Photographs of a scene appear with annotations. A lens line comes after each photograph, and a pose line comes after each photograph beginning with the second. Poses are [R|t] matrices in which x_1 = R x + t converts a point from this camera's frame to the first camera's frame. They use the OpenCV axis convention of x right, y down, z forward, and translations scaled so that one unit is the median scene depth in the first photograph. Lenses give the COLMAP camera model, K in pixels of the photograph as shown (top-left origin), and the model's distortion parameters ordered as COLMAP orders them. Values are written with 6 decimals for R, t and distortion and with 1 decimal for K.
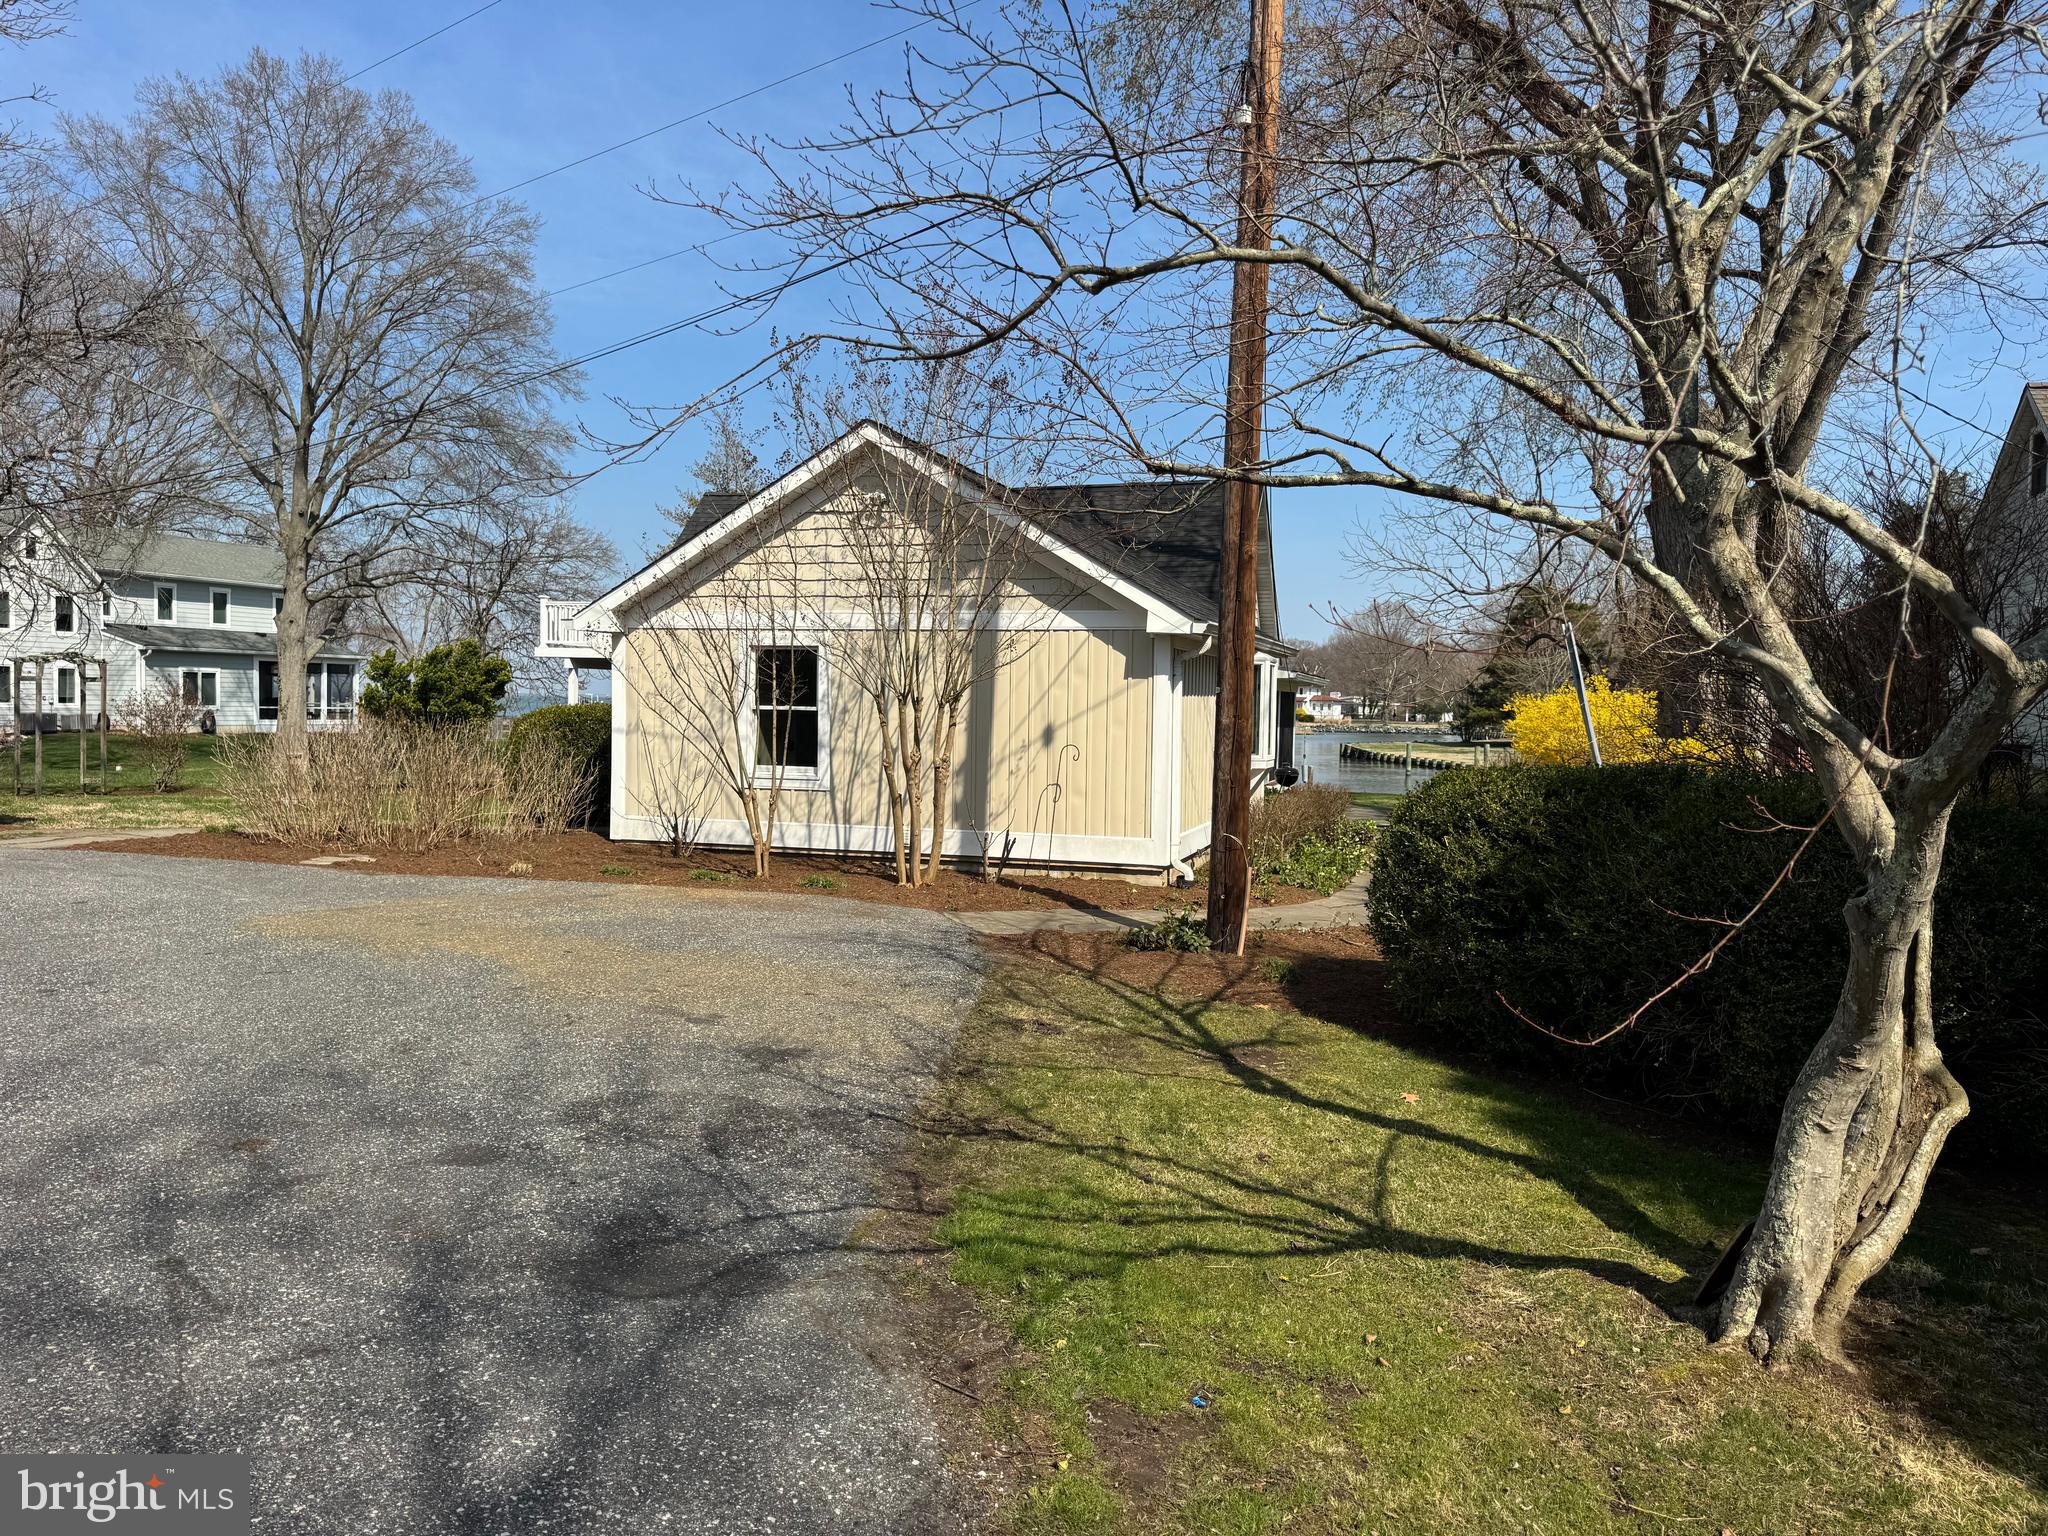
lens RADIAL K [[1434.0, 0, 1023.8], [0, 1434.0, 765.6], [0, 0, 1]] dist [0.068690, -0.084588]
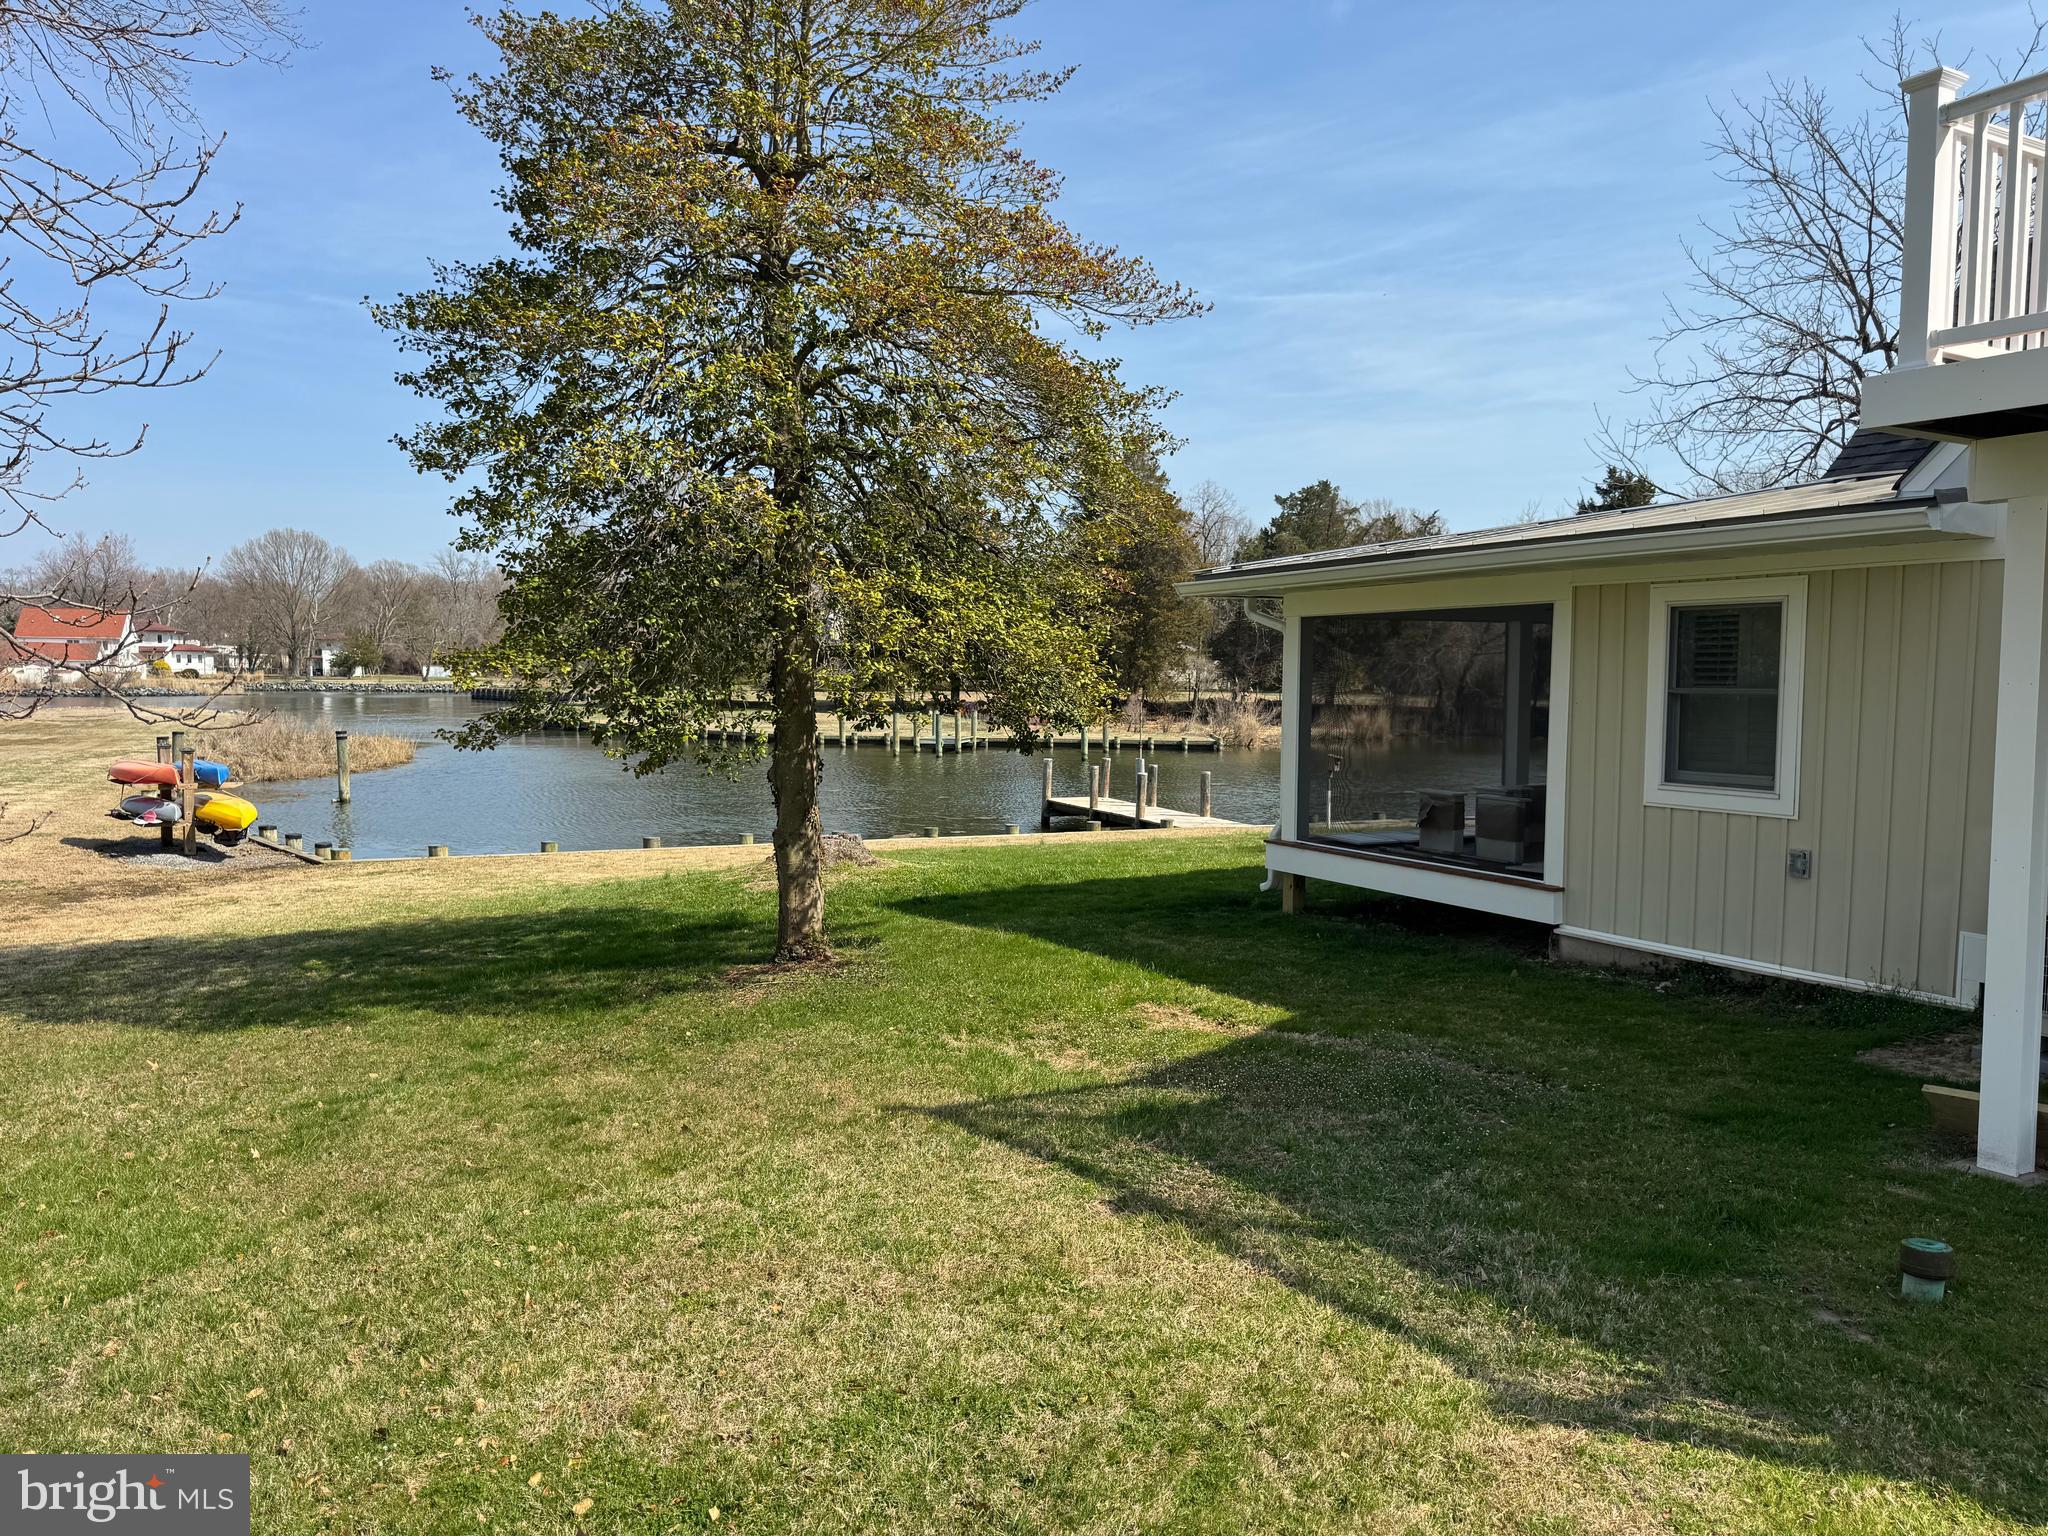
lens RADIAL K [[1434.0, 0, 1012.2], [0, 1434.0, 771.2], [0, 0, 1]] dist [0.068690, -0.084588]
pose [[0.698656, -0.060603, 0.712887, -0.606953], [0.033657, 0.998087, 0.051863, -0.060388], [-0.714666, -0.012241, 0.699359, 1.282815]]
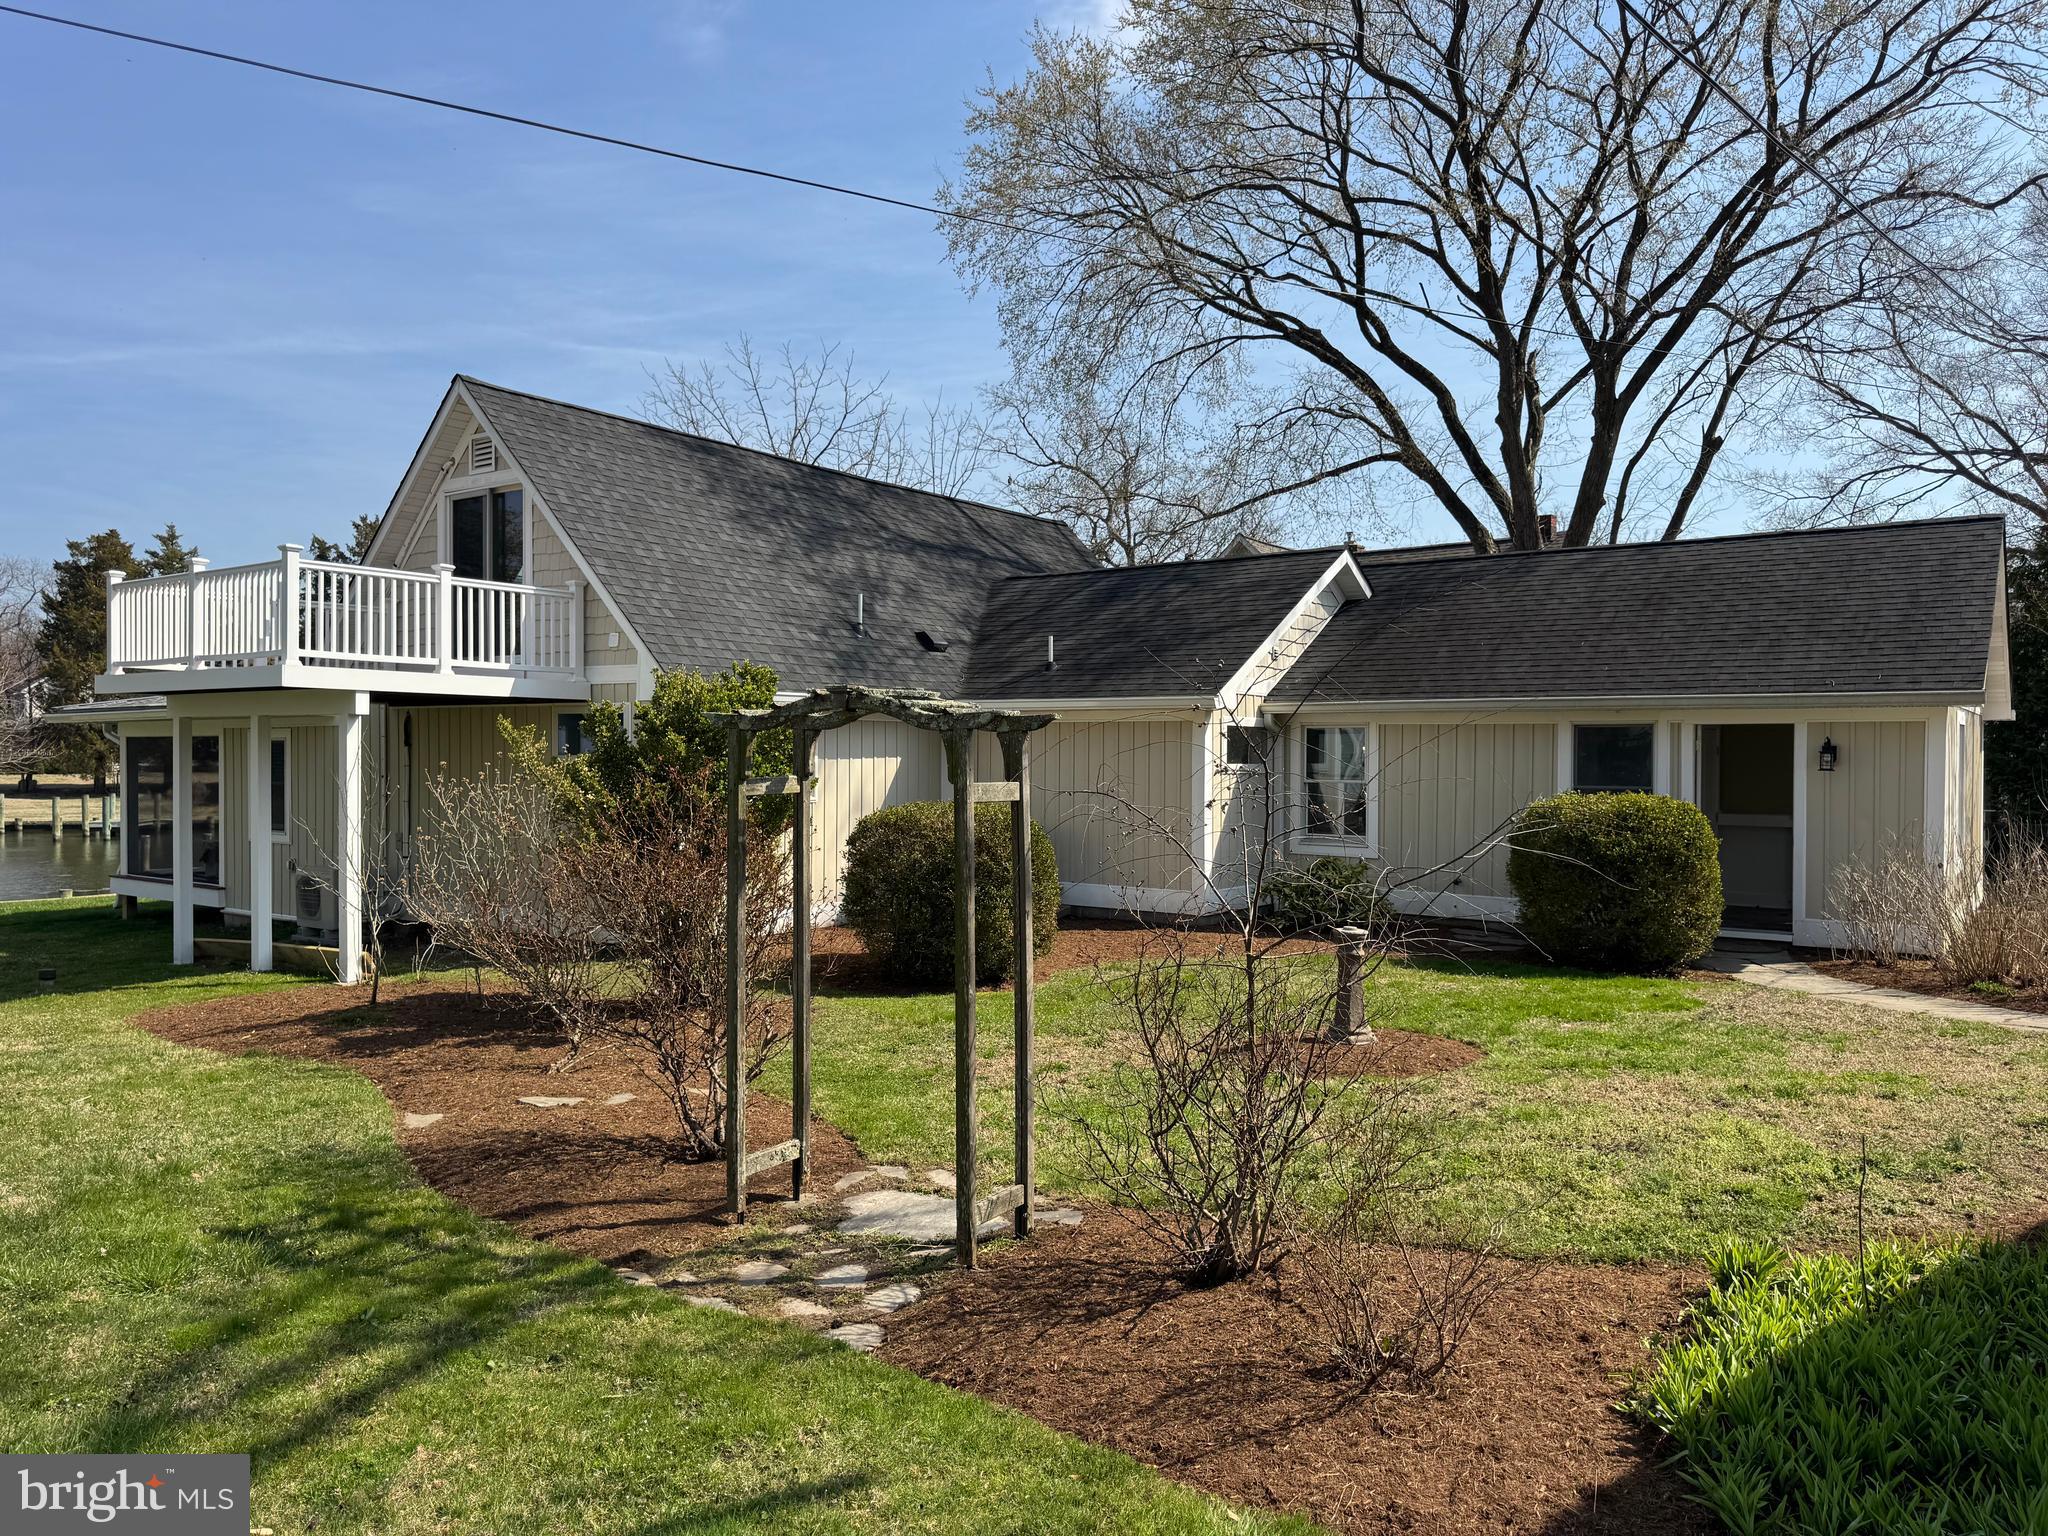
lens RADIAL K [[1434.0, 0, 1029.5], [0, 1434.0, 778.7], [0, 0, 1]] dist [0.068690, -0.084588]
pose [[0.317674, -0.033465, 0.947609, -0.805712], [0.039860, 0.998965, 0.021916, -0.057941], [-0.947362, 0.030810, 0.318679, 0.793982]]
